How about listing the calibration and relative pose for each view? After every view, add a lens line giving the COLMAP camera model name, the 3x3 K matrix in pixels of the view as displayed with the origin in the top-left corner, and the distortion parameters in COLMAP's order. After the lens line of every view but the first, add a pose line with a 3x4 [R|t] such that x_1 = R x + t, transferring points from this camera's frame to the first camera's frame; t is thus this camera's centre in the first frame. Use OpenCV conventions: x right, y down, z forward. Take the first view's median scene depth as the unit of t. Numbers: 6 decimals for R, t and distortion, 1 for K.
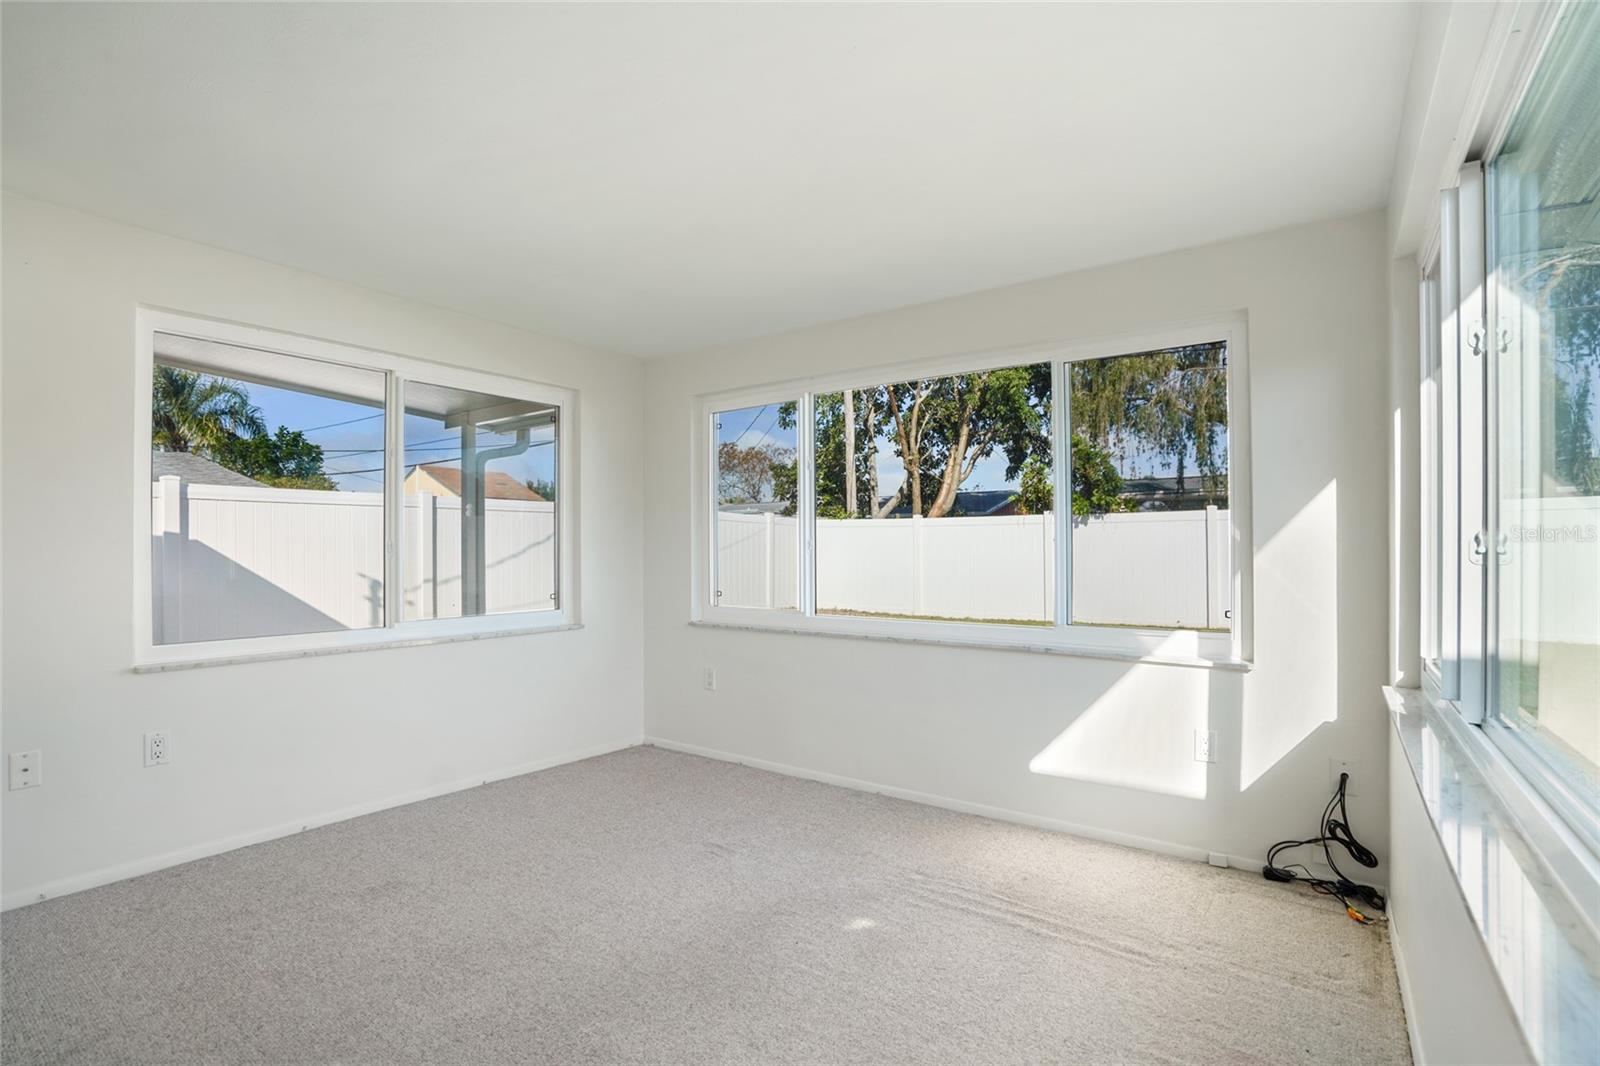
lens RADIAL K [[745.3, 0, 800.5], [0, 745.3, 545.2], [0, 0, 1]] dist [-0.034520, 0.003032]
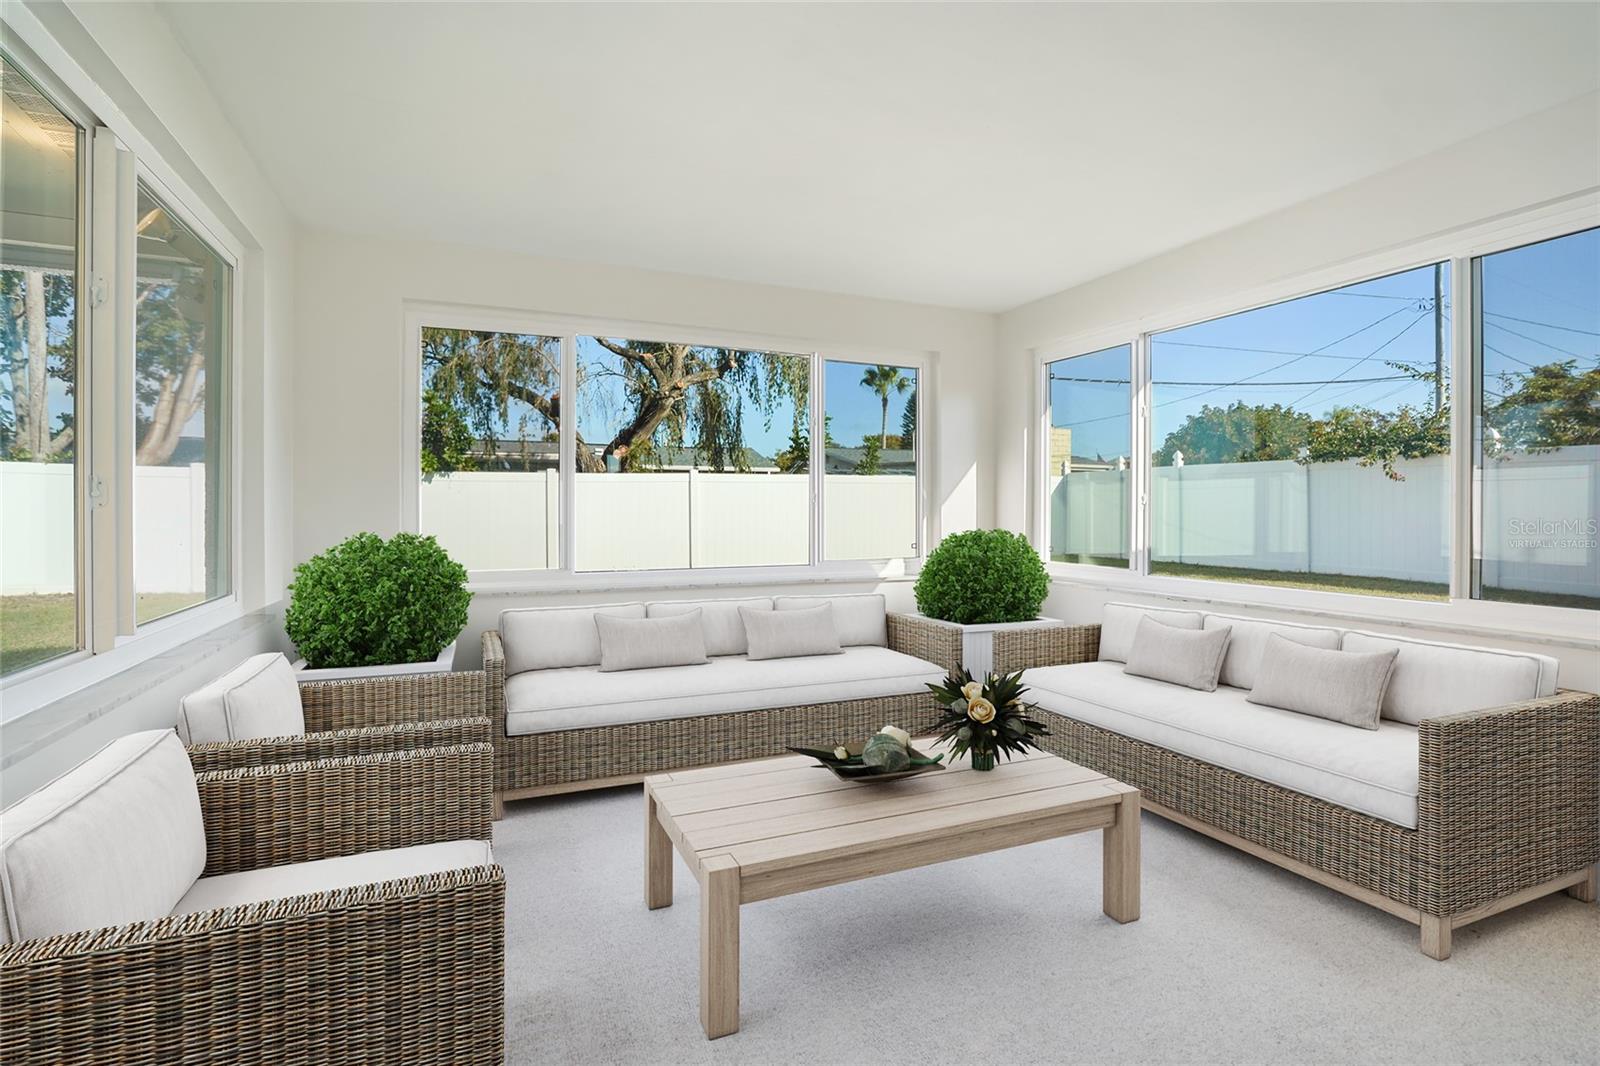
lens RADIAL K [[745.3, 0, 798.7], [0, 745.3, 520.1], [0, 0, 1]] dist [-0.034520, 0.003032]
pose [[0.526698, -0.010248, 0.849991, -0.194645], [-0.005695, 0.999862, 0.015583, 0.004584], [-0.850033, -0.013048, 0.526567, 0.078415]]
